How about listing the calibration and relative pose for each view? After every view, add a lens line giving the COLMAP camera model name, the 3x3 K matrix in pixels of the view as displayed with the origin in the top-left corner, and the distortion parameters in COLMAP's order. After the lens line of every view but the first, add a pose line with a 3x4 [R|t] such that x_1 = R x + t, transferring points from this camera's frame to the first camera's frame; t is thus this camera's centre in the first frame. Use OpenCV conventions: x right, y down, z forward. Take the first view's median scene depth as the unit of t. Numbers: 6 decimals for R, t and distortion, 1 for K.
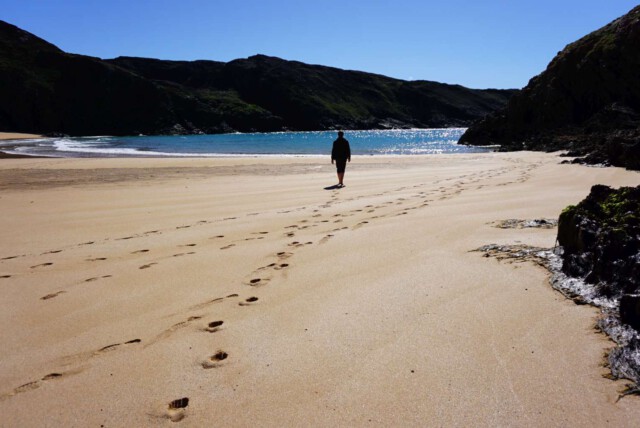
lens RADIAL K [[504.6, 0, 318.1], [0, 504.6, 214.7], [0, 0, 1]] dist [-0.035795, 0.007654]
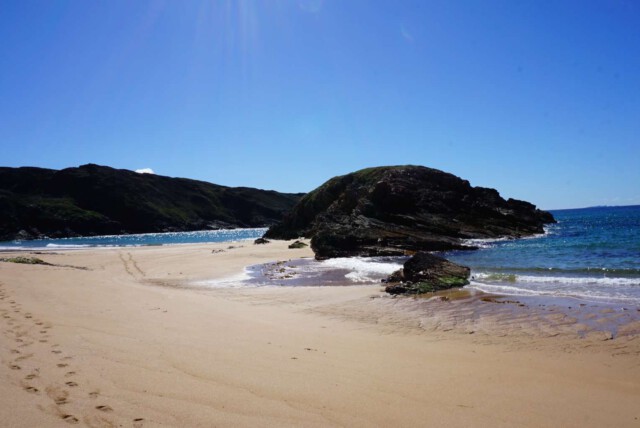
lens RADIAL K [[504.6, 0, 321.3], [0, 504.6, 213.9], [0, 0, 1]] dist [-0.035795, 0.007654]
pose [[0.938304, -0.015656, 0.345456, -0.028858], [0.083027, 0.979953, -0.181101, 0.021446], [-0.335695, 0.198610, 0.920795, -0.136230]]
